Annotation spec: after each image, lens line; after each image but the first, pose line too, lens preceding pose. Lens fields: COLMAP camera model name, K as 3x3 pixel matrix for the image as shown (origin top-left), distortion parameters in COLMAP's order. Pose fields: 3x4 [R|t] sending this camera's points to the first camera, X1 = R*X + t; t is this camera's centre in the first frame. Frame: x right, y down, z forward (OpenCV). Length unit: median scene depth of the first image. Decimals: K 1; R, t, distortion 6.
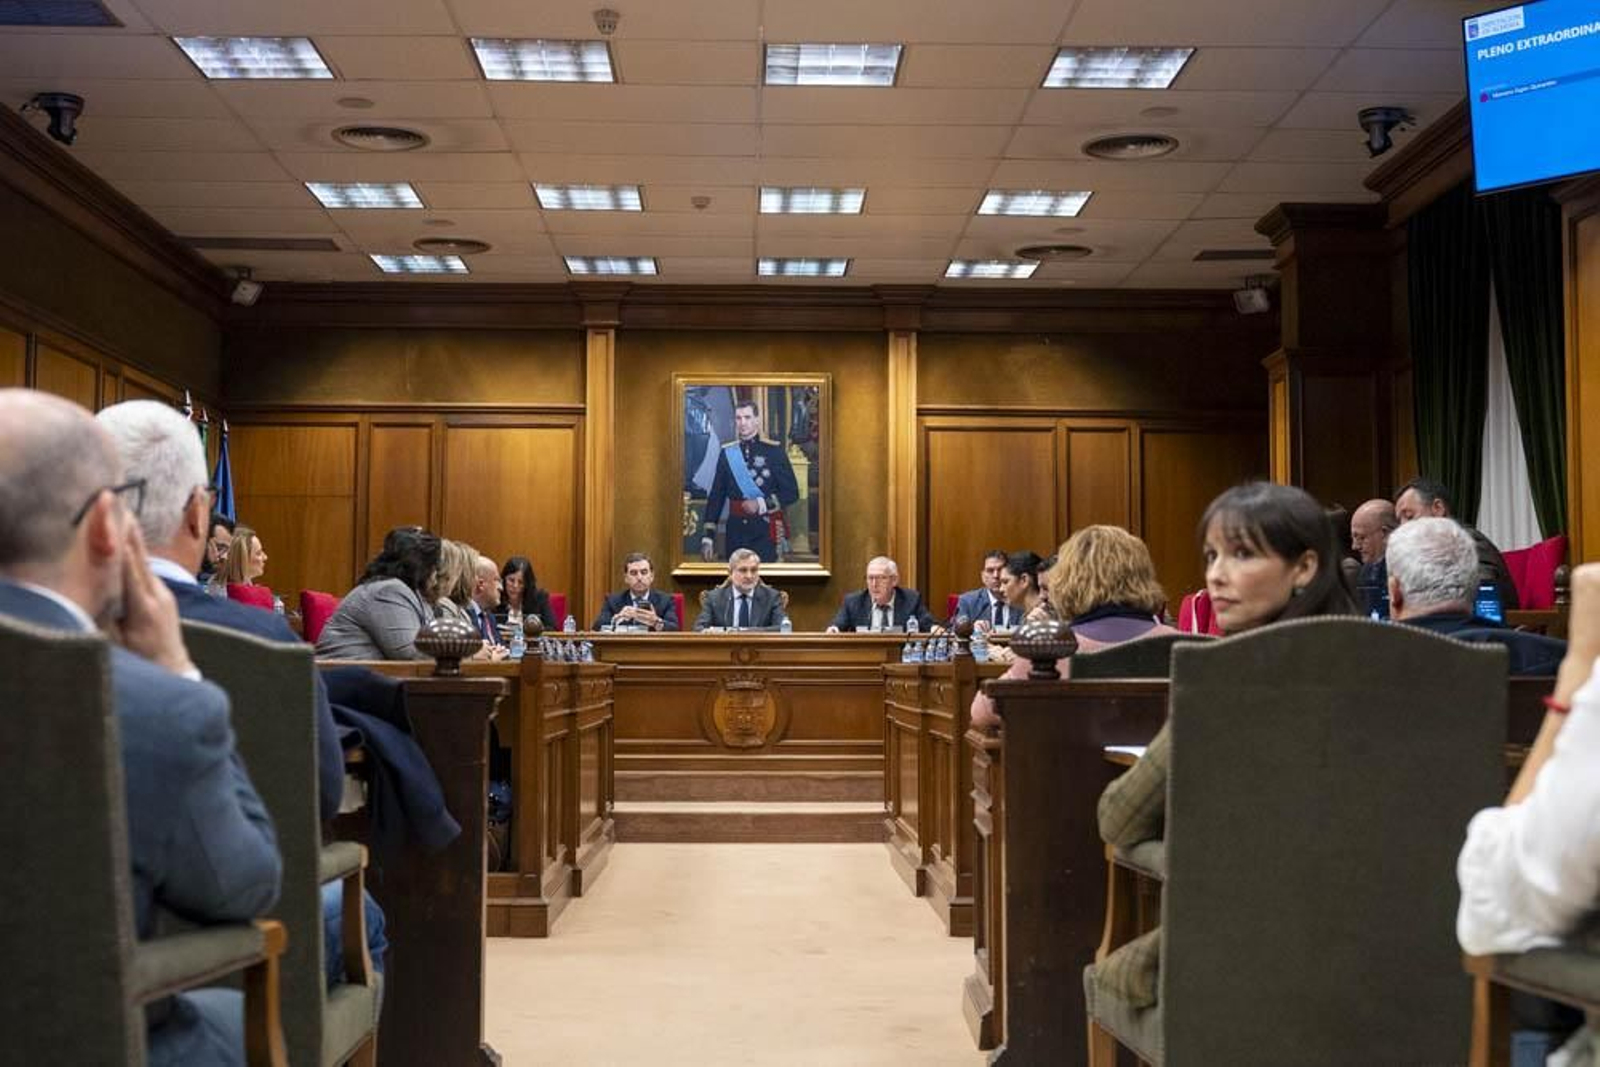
lens RADIAL K [[1939.9, 0, 789.6], [0, 1939.9, 533.9], [0, 0, 1]] dist [-0.085572, 0.041426]
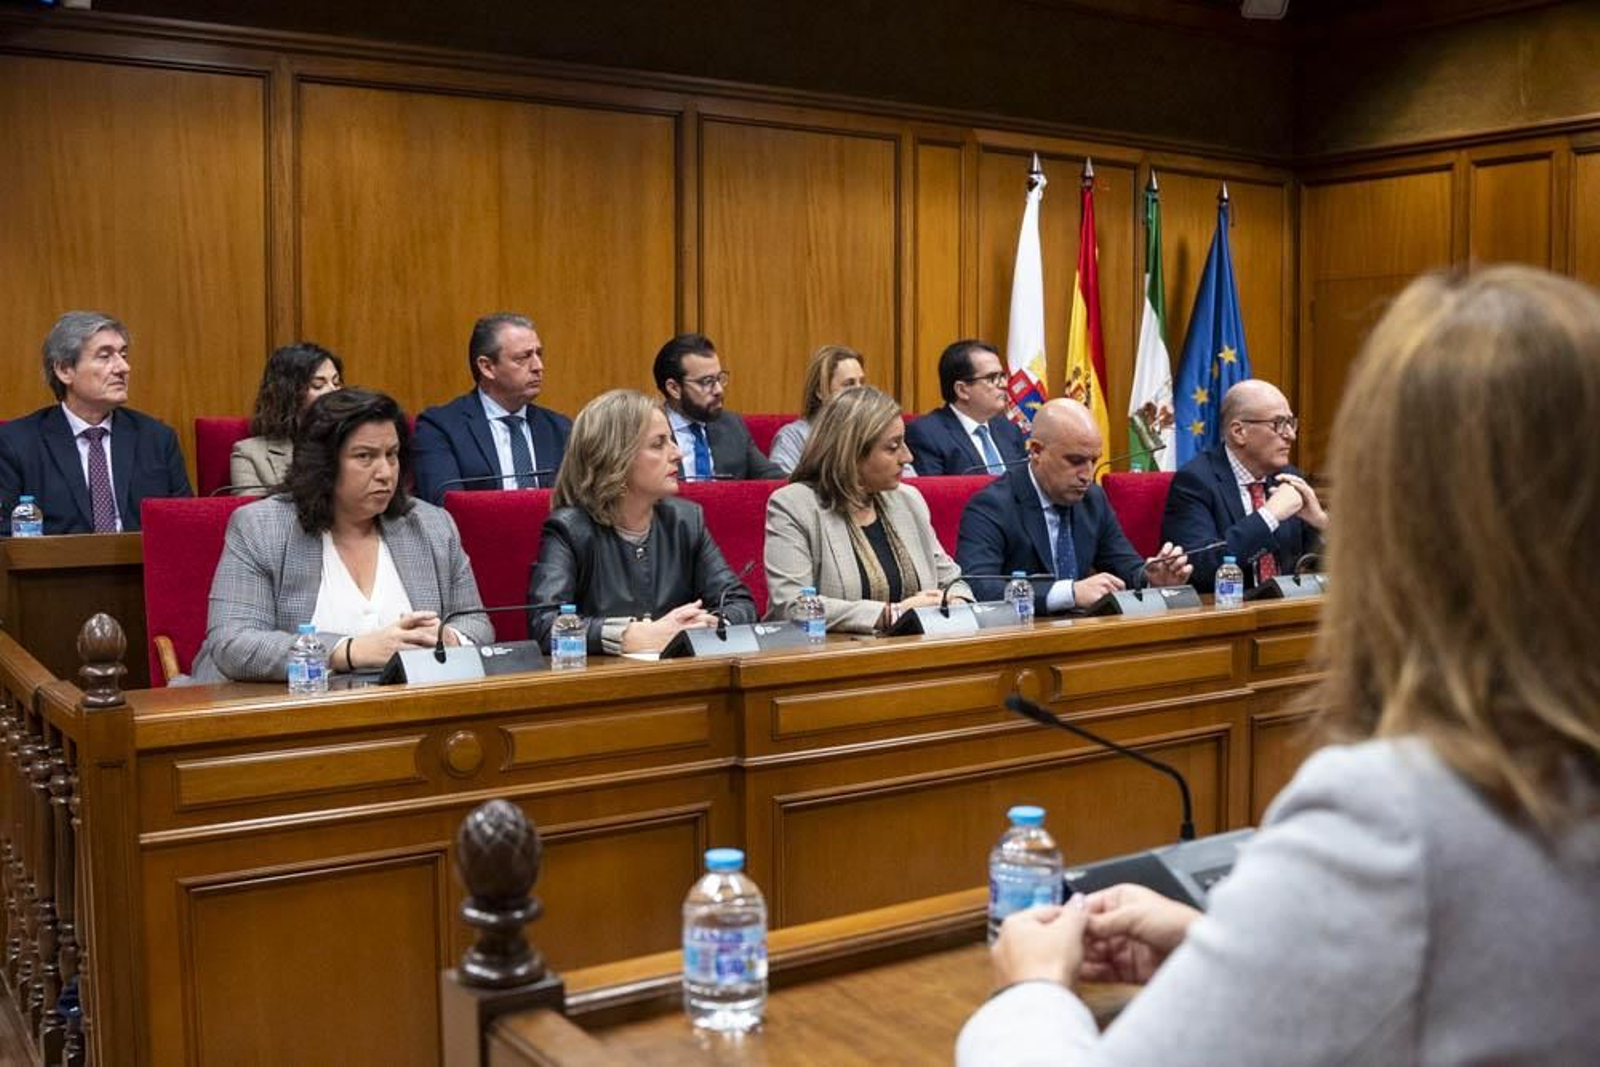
lens RADIAL K [[1684.0, 0, 794.2], [0, 1684.0, 501.5], [0, 0, 1]] dist [-0.135272, 0.147031]
pose [[0.549496, 0.041230, -0.834478, 0.140450], [0.060201, 0.994232, 0.088765, -0.004391], [0.833325, -0.099013, 0.543844, 0.477021]]
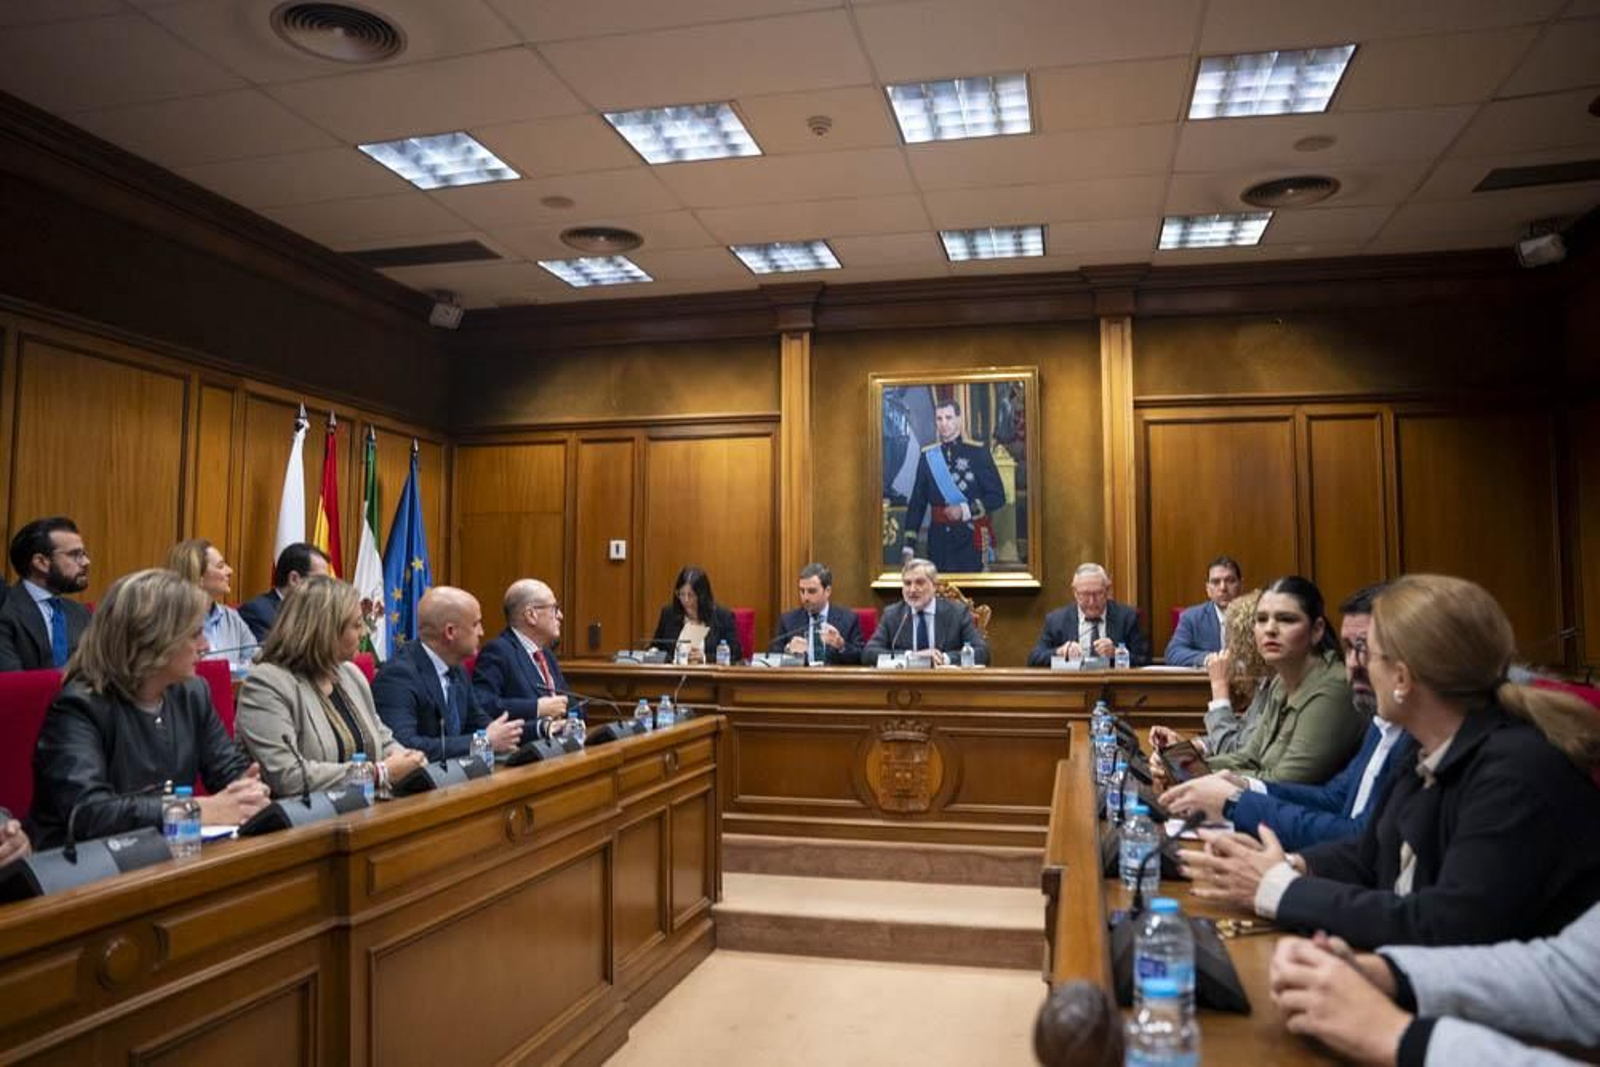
lens RADIAL K [[1144.8, 0, 802.4], [0, 1144.8, 527.3], [0, 0, 1]] dist [-0.134901, 0.093048]
pose [[0.967564, -0.020397, -0.251803, 0.047764], [0.019078, 0.999789, -0.007677, -0.004289], [0.251906, 0.002624, 0.967748, 0.450152]]
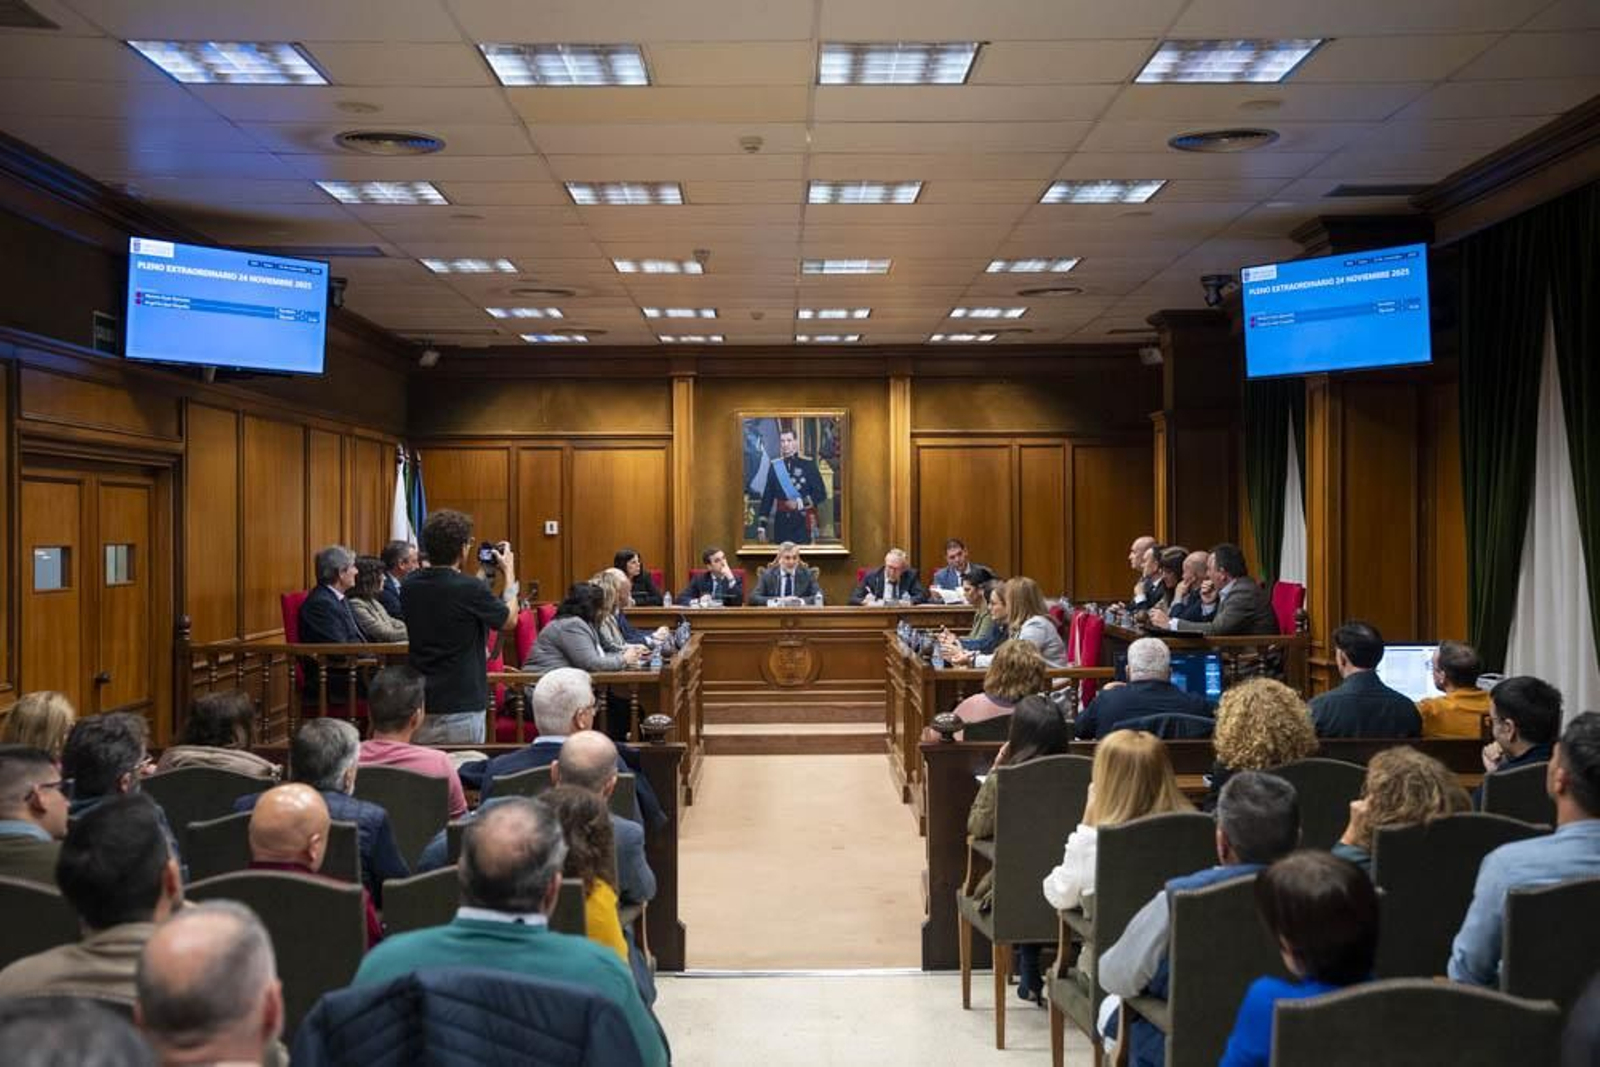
lens RADIAL K [[1701.3, 0, 800.0], [0, 1701.3, 533.5], [0, 0, 1]] dist [-0.005460, -0.002671]
pose [[0.999897, -0.009031, -0.011120, -0.000856], [0.009781, 0.997549, 0.069287, -0.078231], [0.010467, -0.069388, 0.997535, -0.226077]]
